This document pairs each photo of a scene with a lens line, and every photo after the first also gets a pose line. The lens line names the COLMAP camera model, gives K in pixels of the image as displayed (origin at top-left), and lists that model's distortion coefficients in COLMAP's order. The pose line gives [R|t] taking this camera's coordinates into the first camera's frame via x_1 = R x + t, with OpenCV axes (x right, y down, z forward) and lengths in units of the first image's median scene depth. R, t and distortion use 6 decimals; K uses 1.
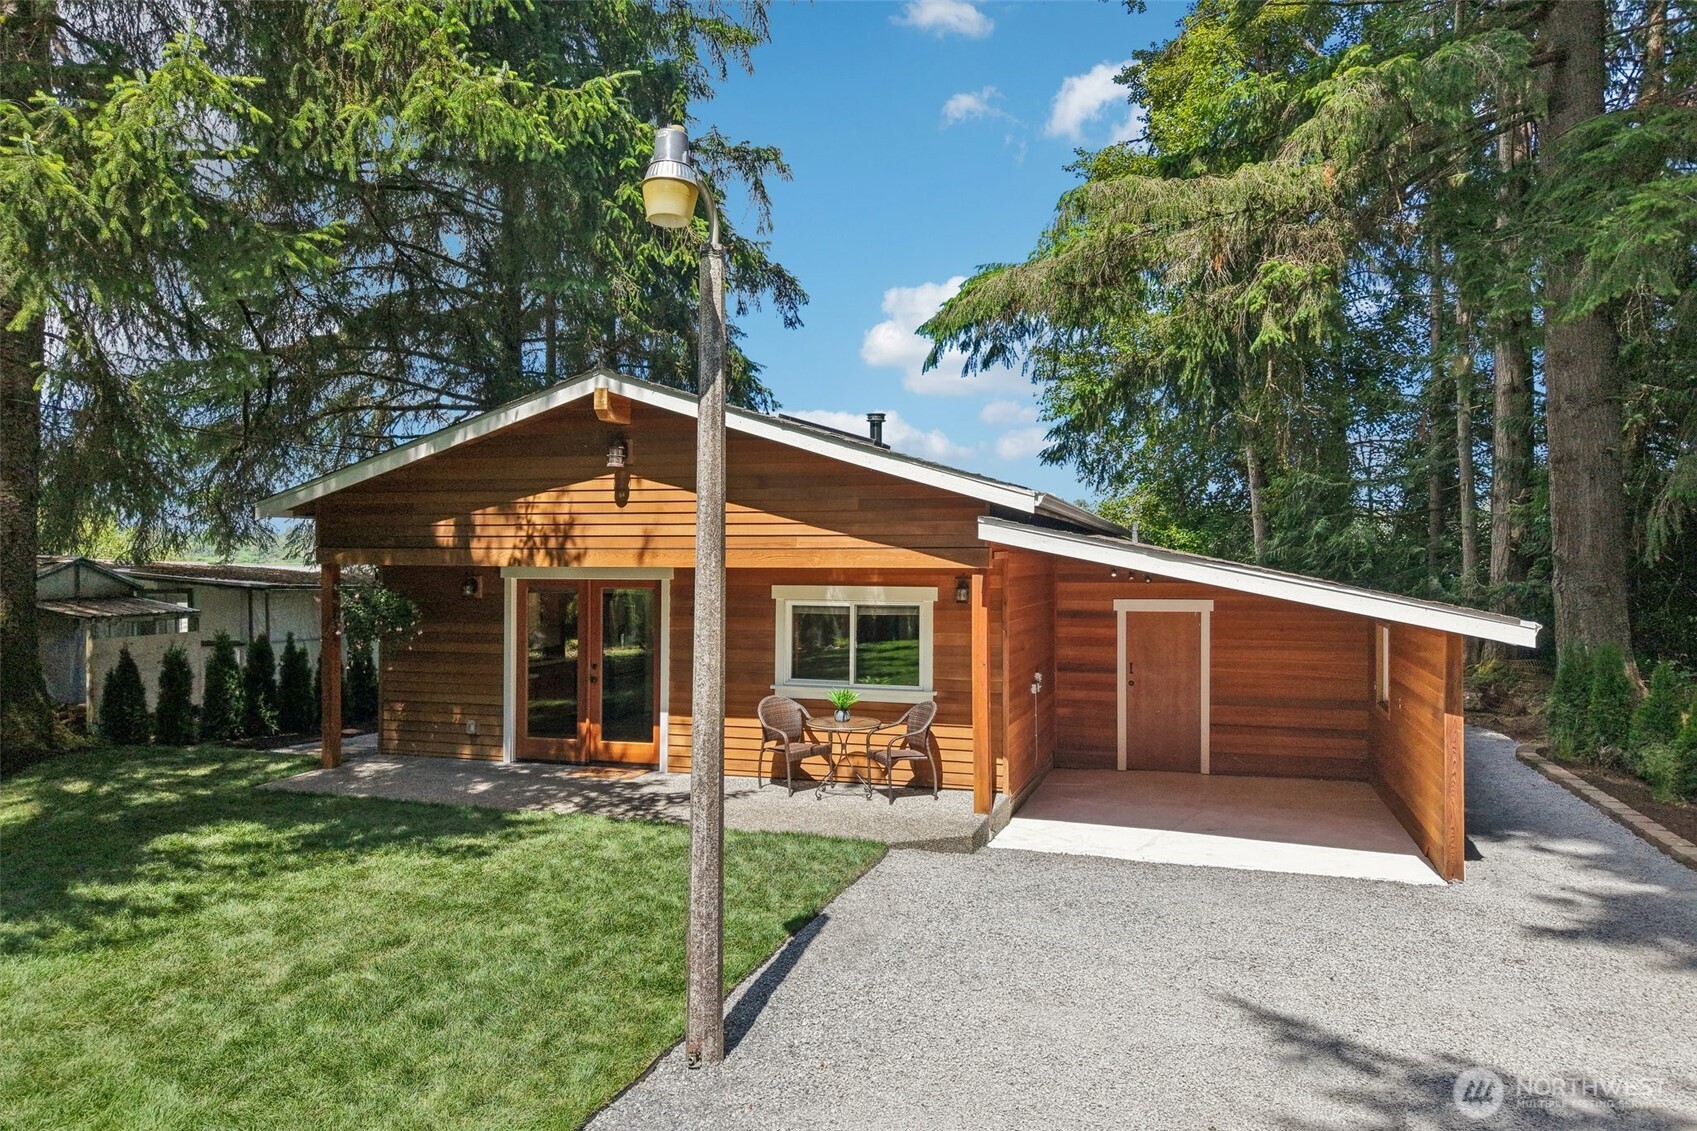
lens RADIAL K [[1141.5, 0, 848.5], [0, 1141.5, 565.5], [0, 0, 1]] dist [0.005530, 0.002549]
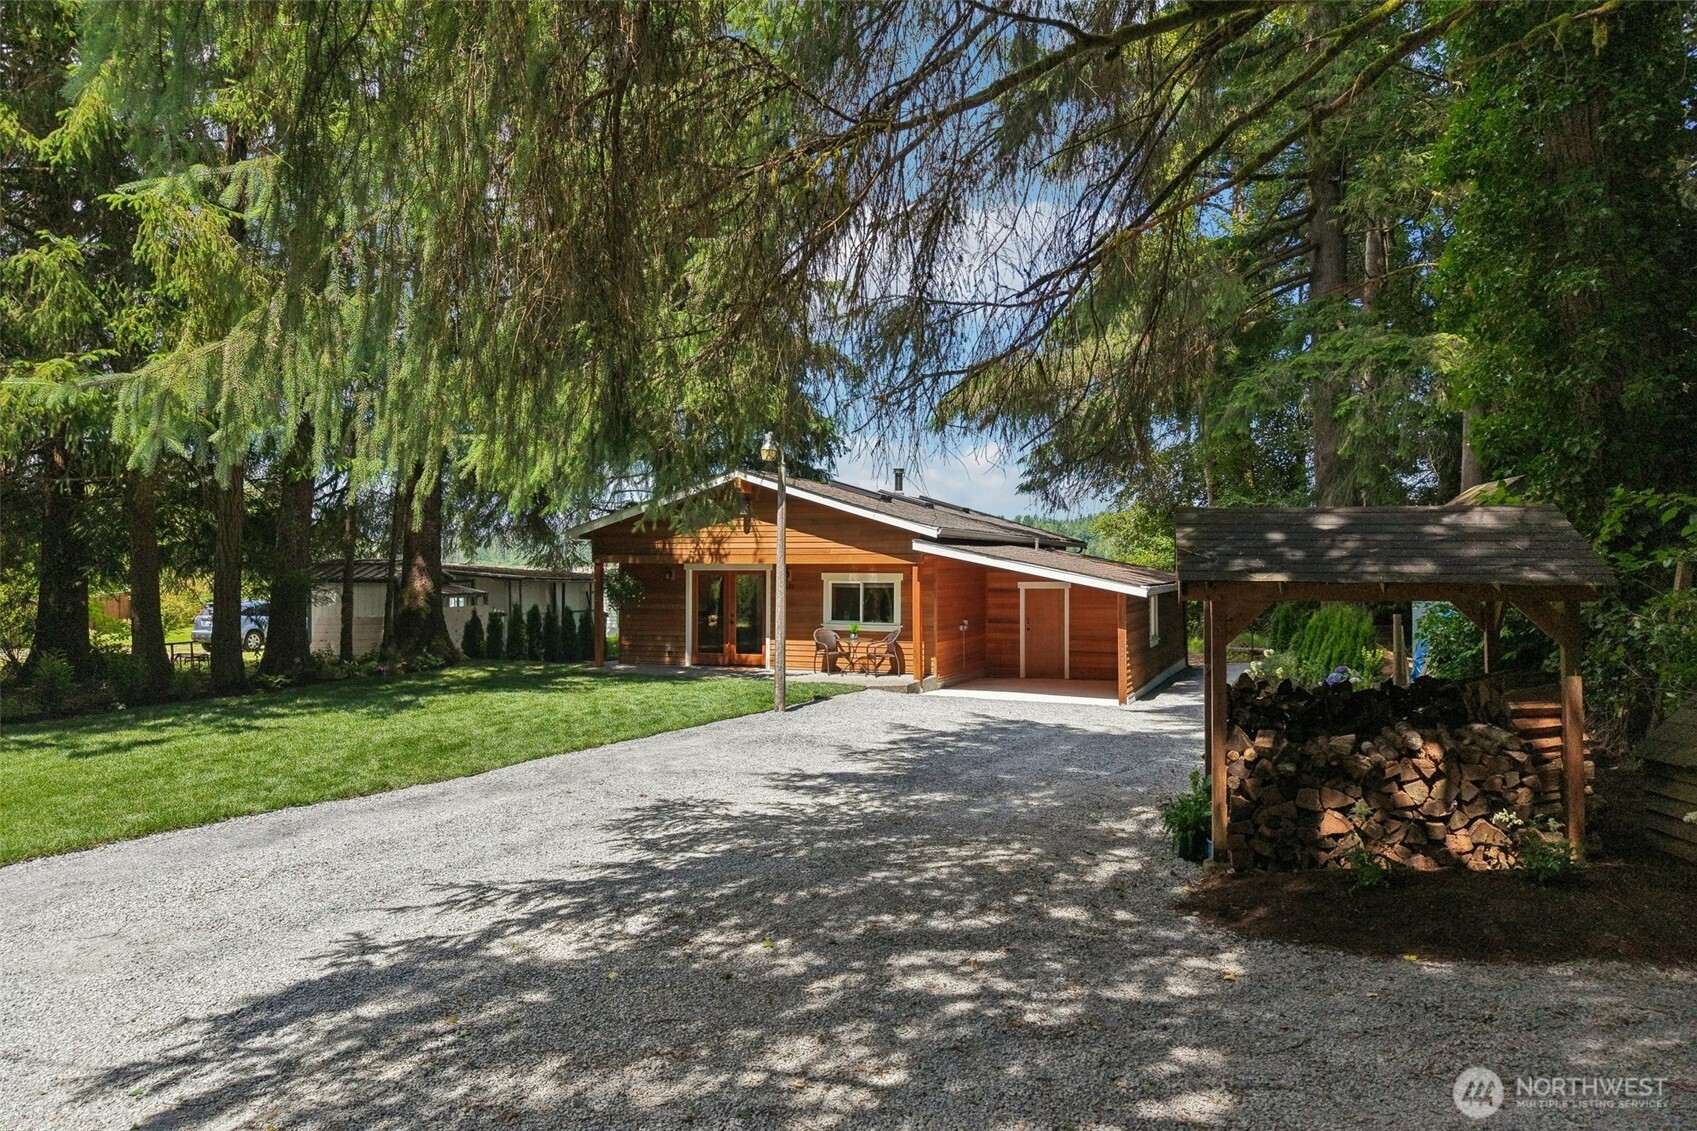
lens RADIAL K [[1141.5, 0, 848.5], [0, 1141.5, 565.5], [0, 0, 1]] dist [0.005530, 0.002549]
pose [[0.995997, -0.002223, -0.089360, 0.159533], [0.002129, 0.999997, -0.001147, 0.007154], [0.089362, 0.000952, 0.995999, -0.984007]]
